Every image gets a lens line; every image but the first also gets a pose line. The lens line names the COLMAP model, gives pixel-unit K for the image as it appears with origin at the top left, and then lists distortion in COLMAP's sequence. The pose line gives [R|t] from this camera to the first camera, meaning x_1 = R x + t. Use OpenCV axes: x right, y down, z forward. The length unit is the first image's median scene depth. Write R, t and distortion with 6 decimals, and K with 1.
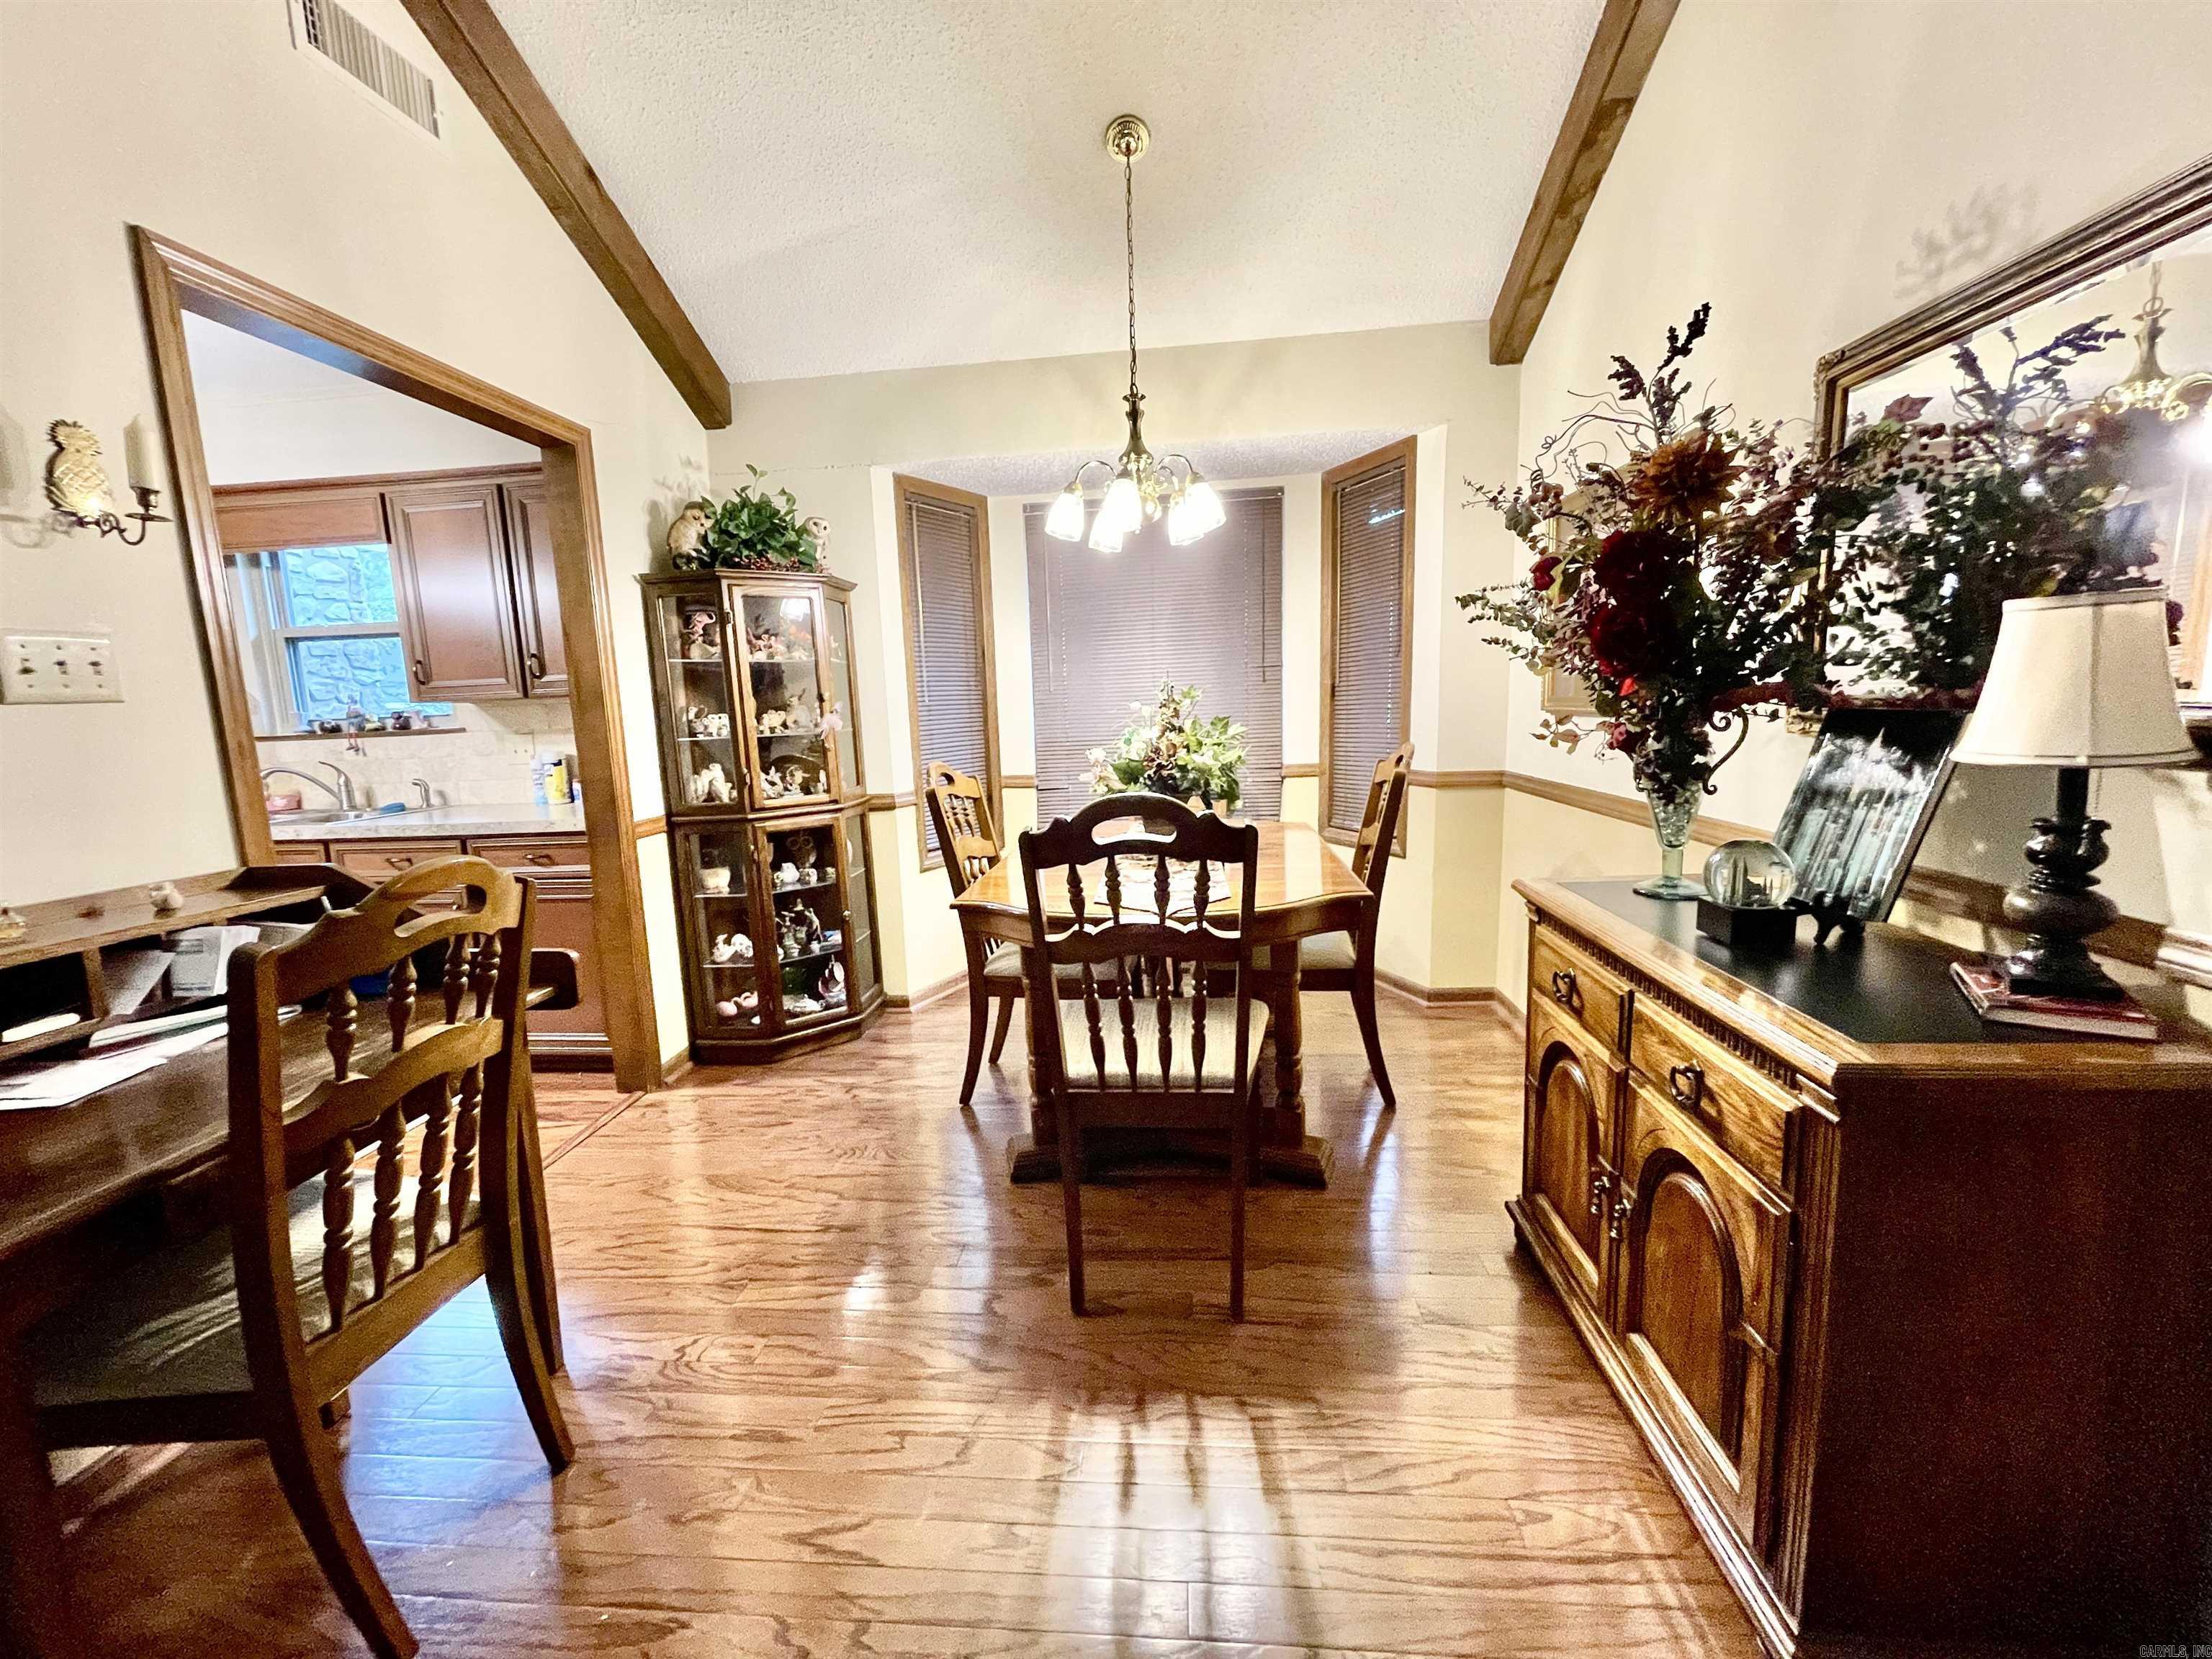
lens RADIAL K [[894.4, 0, 1095.8], [0, 894.4, 825.2], [0, 0, 1]] dist [-0.002869, 0.000385]
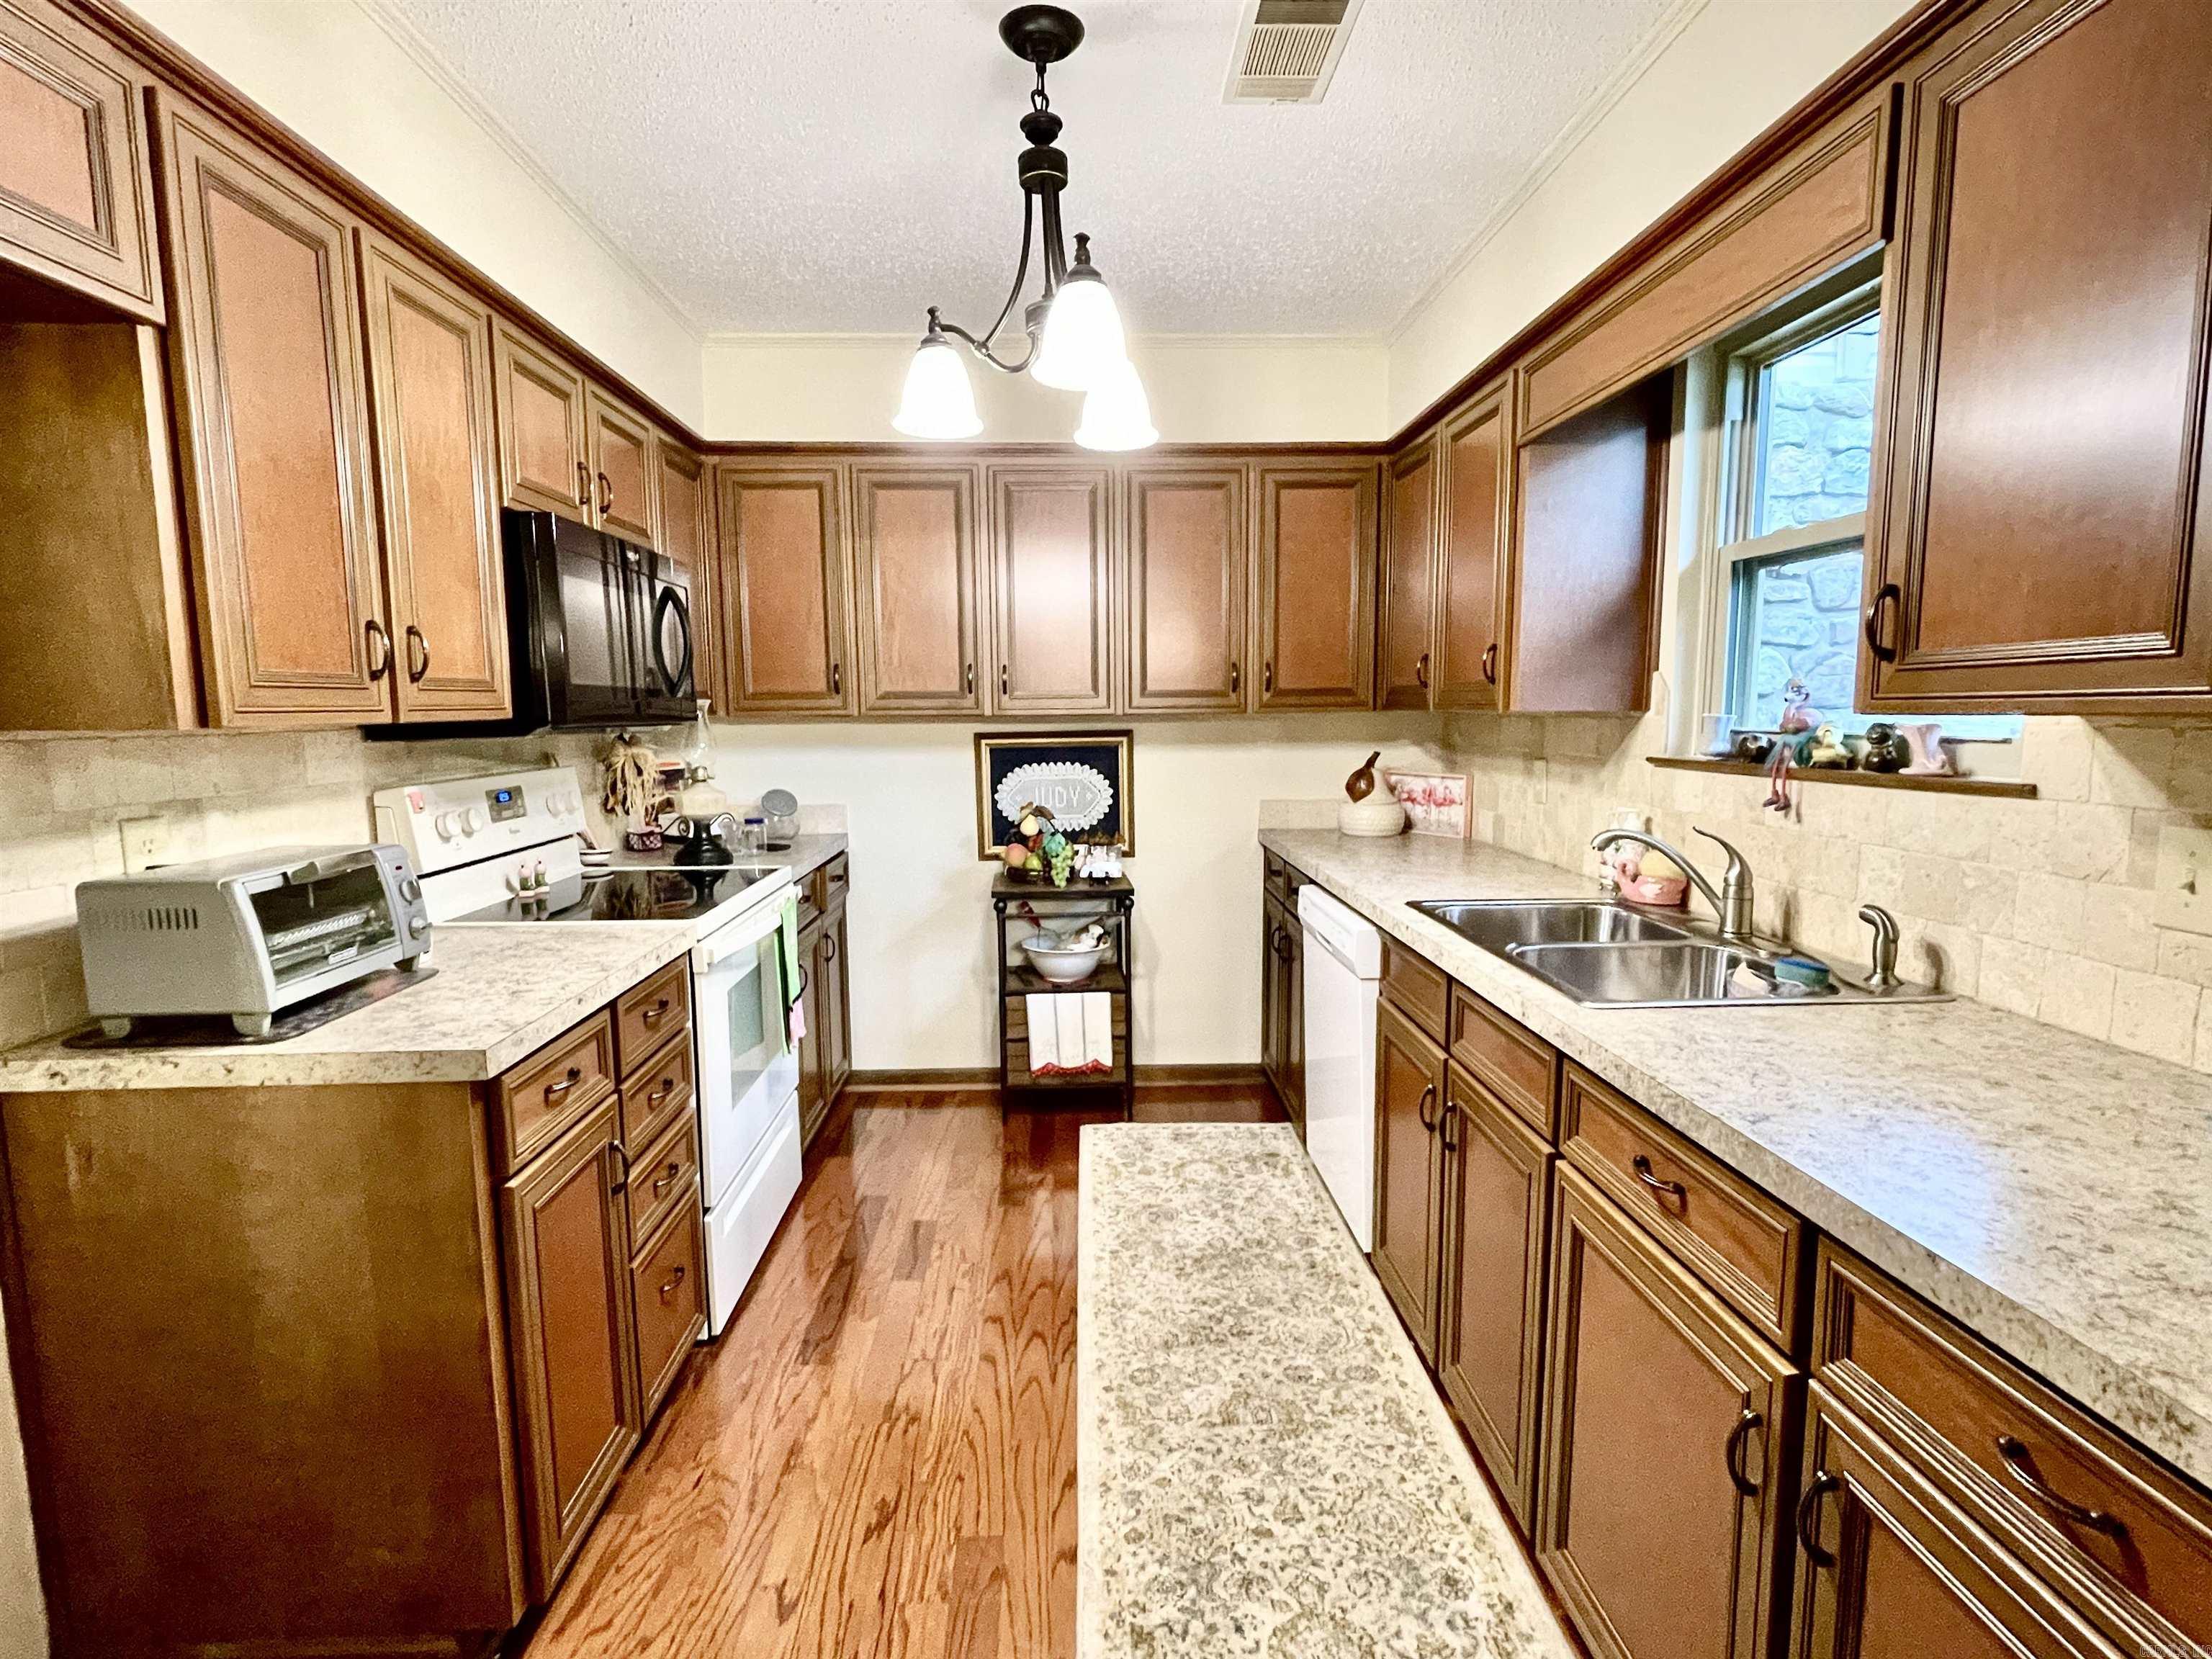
lens RADIAL K [[1100.7, 0, 1105.9], [0, 1100.7, 829.9], [0, 0, 1]] dist [-0.001546, 0.001061]
pose [[0.134296, 0.155671, -0.978637, -0.347497], [-0.137063, 0.981009, 0.137240, -0.101247], [0.981416, 0.115705, 0.153082, 0.595699]]
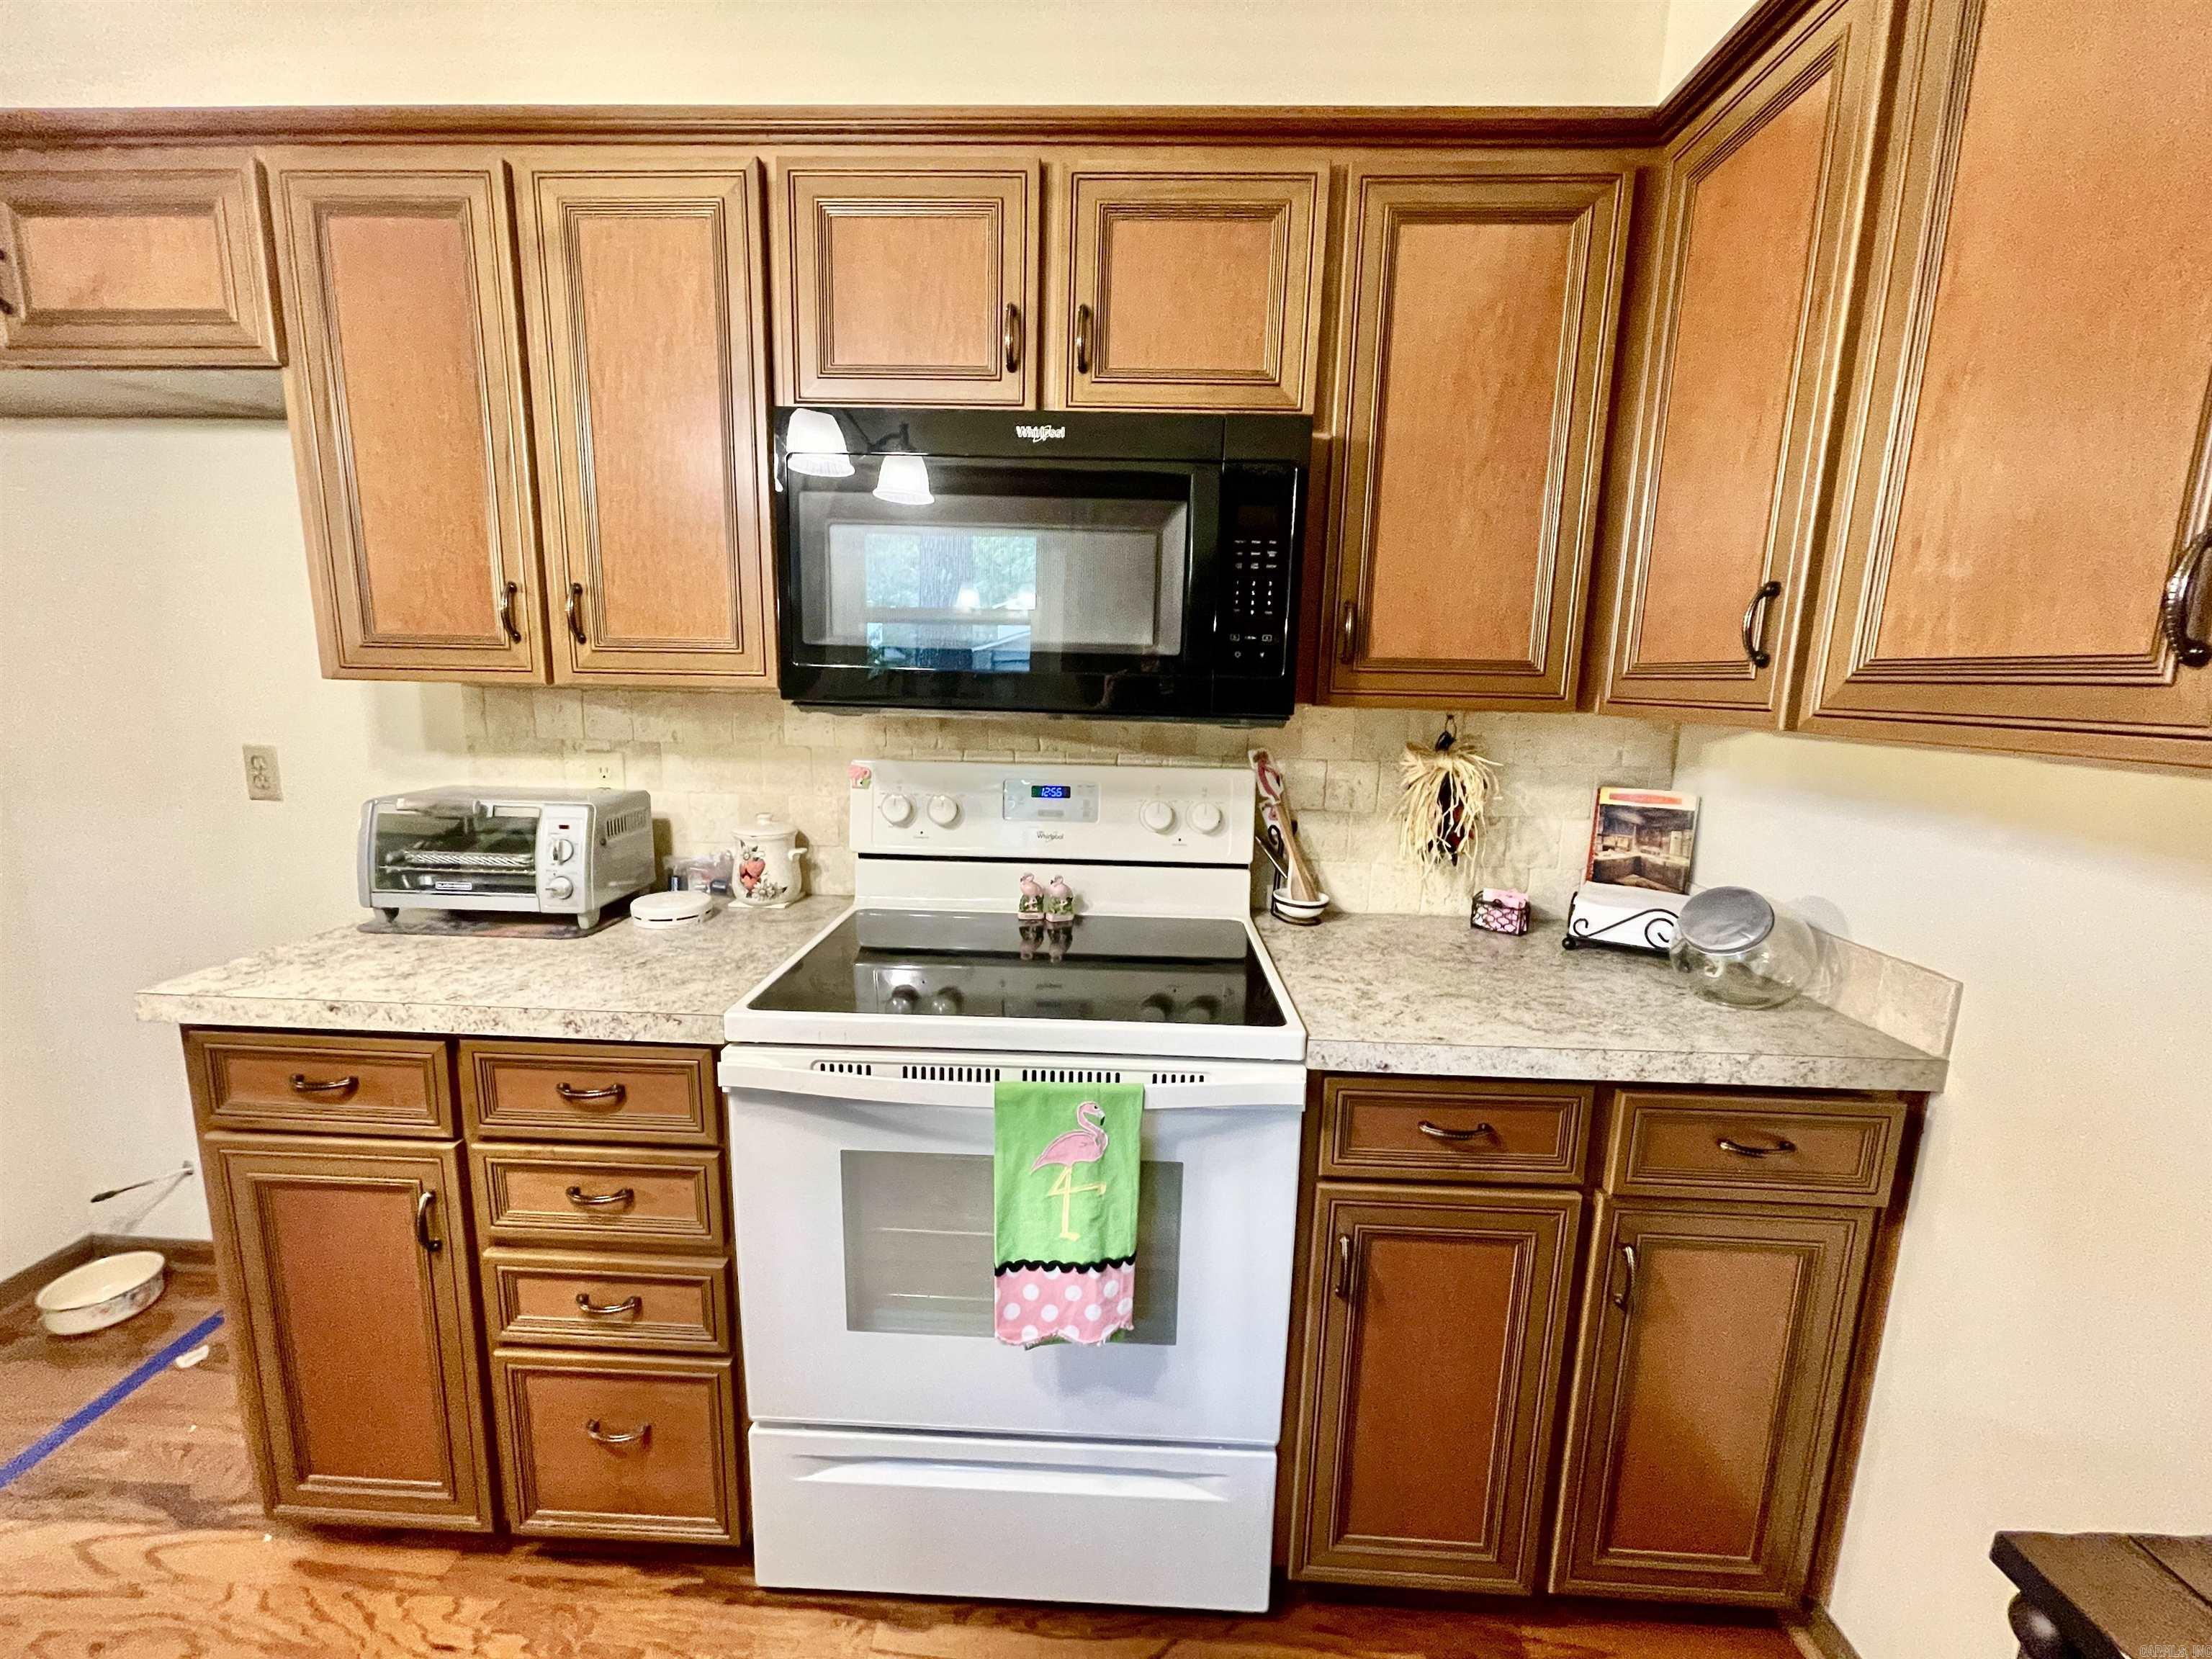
lens RADIAL K [[894.4, 0, 1095.8], [0, 894.4, 825.2], [0, 0, 1]] dist [-0.002869, 0.000385]
pose [[-0.997913, 0.031002, -0.056650, -1.003985], [0.012097, 0.951442, 0.307591, -0.097225], [0.063436, 0.306263, -0.949831, 0.745456]]
